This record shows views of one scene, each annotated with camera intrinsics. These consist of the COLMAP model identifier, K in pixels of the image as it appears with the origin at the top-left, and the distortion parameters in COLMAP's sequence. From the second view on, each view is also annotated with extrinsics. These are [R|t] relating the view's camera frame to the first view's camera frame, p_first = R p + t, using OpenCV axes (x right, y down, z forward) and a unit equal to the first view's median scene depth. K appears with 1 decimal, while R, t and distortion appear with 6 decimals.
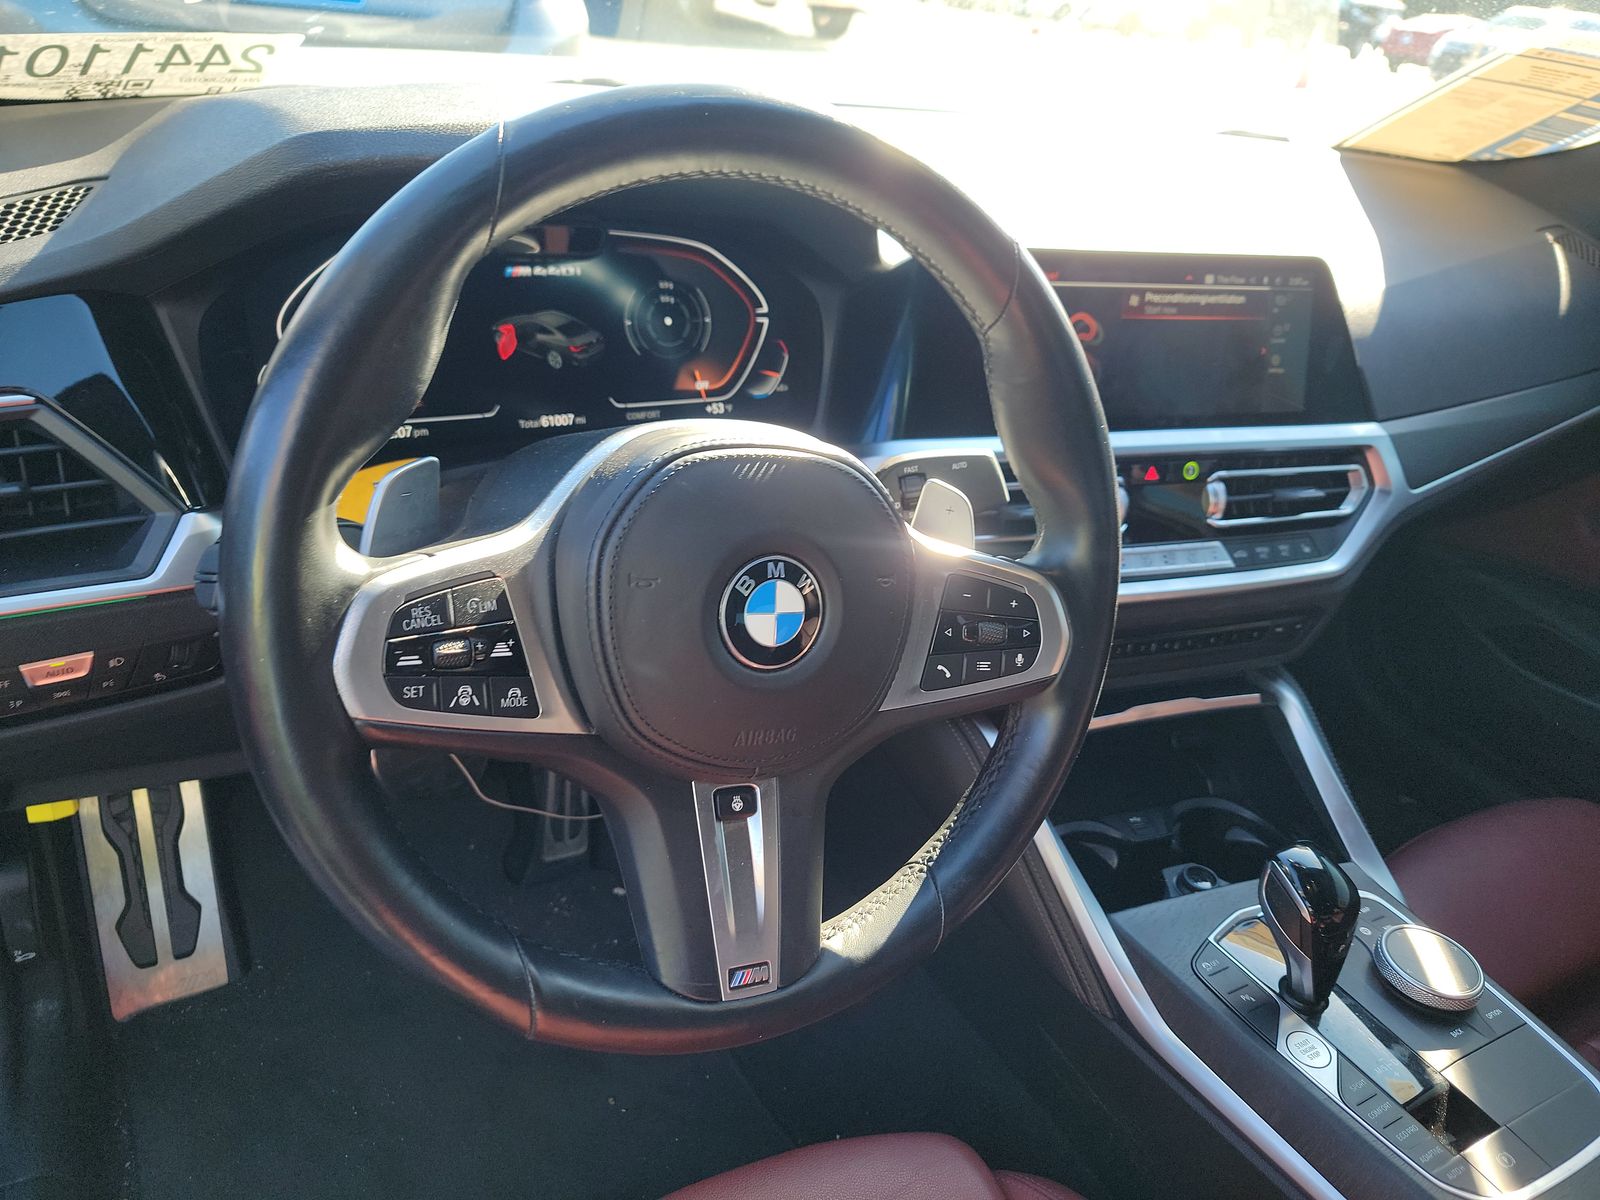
lens RADIAL K [[1131.2, 0, 804.8], [0, 1131.2, 596.4], [0, 0, 1]] dist [0.036947, -0.040318]
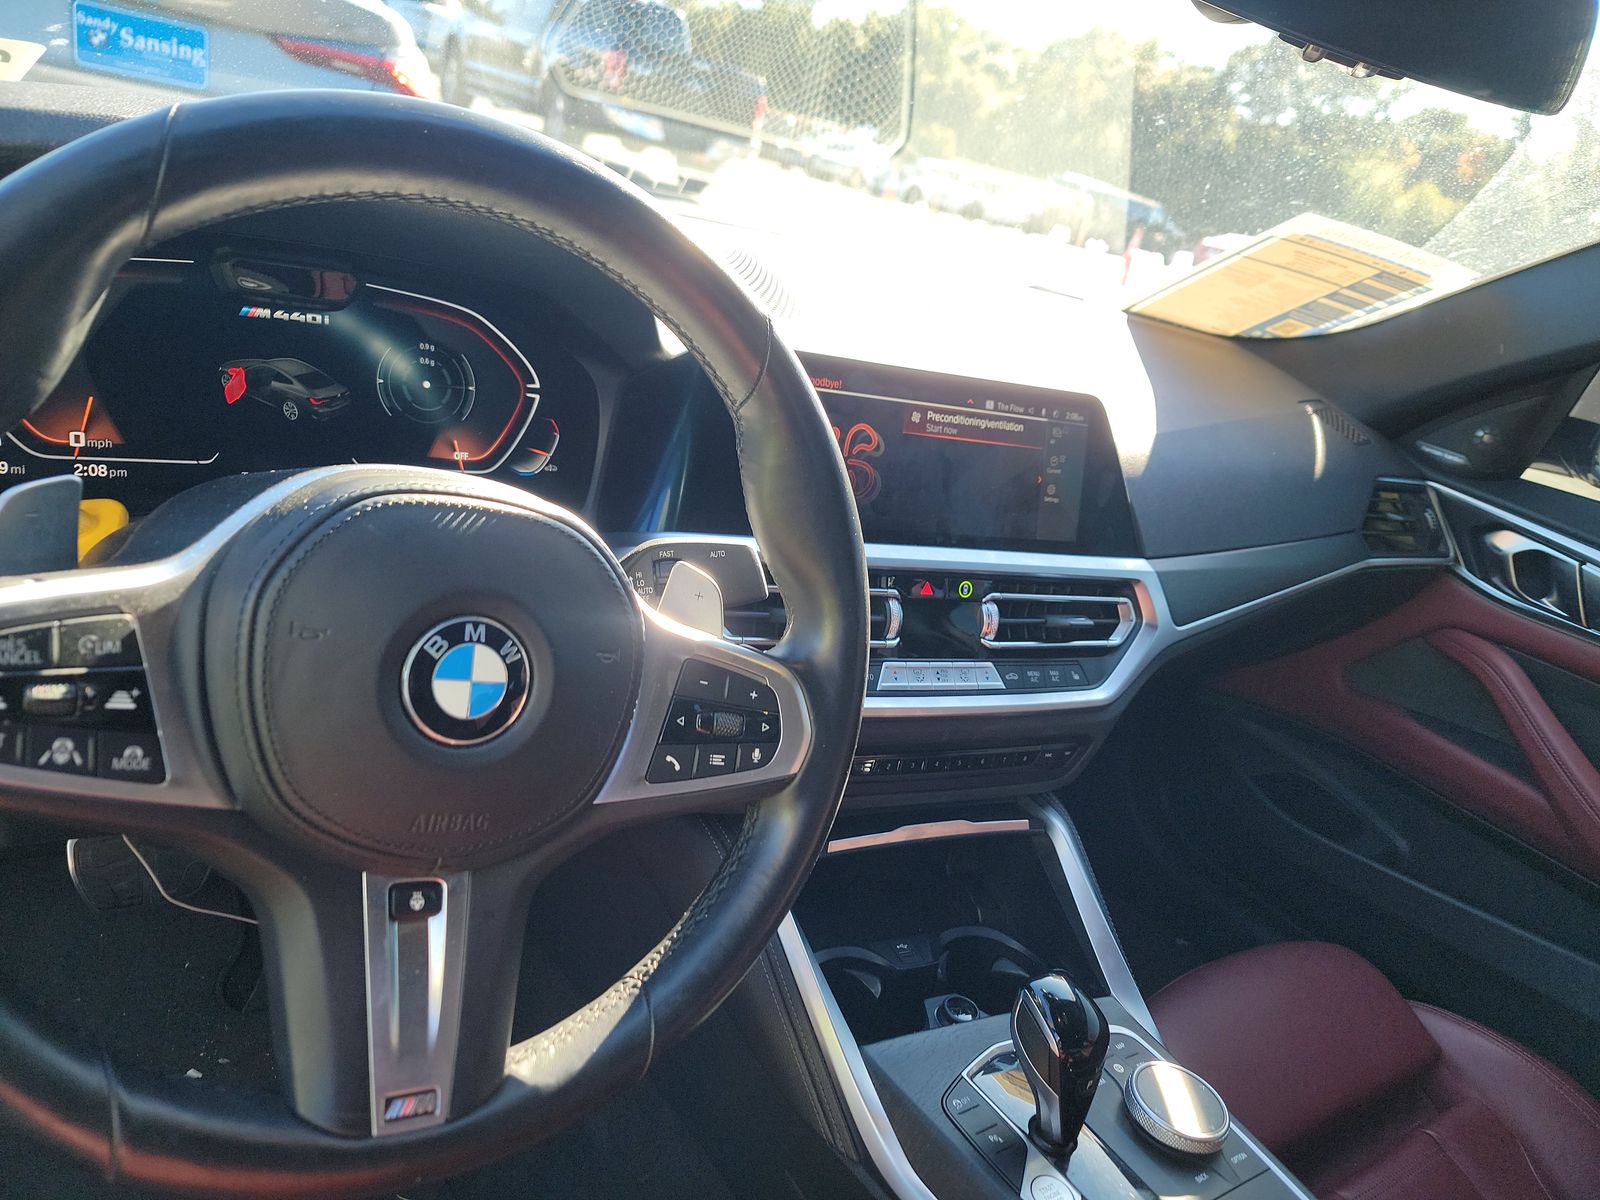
lens RADIAL K [[1123.3, 0, 801.3], [0, 1123.3, 614.3], [0, 0, 1]] dist [0.052370, -0.047809]
pose [[0.987929, 0.068916, 0.138735, 0.078482], [-0.054402, 0.992896, -0.105823, 0.031989], [-0.145042, 0.096998, 0.984659, 0.059318]]
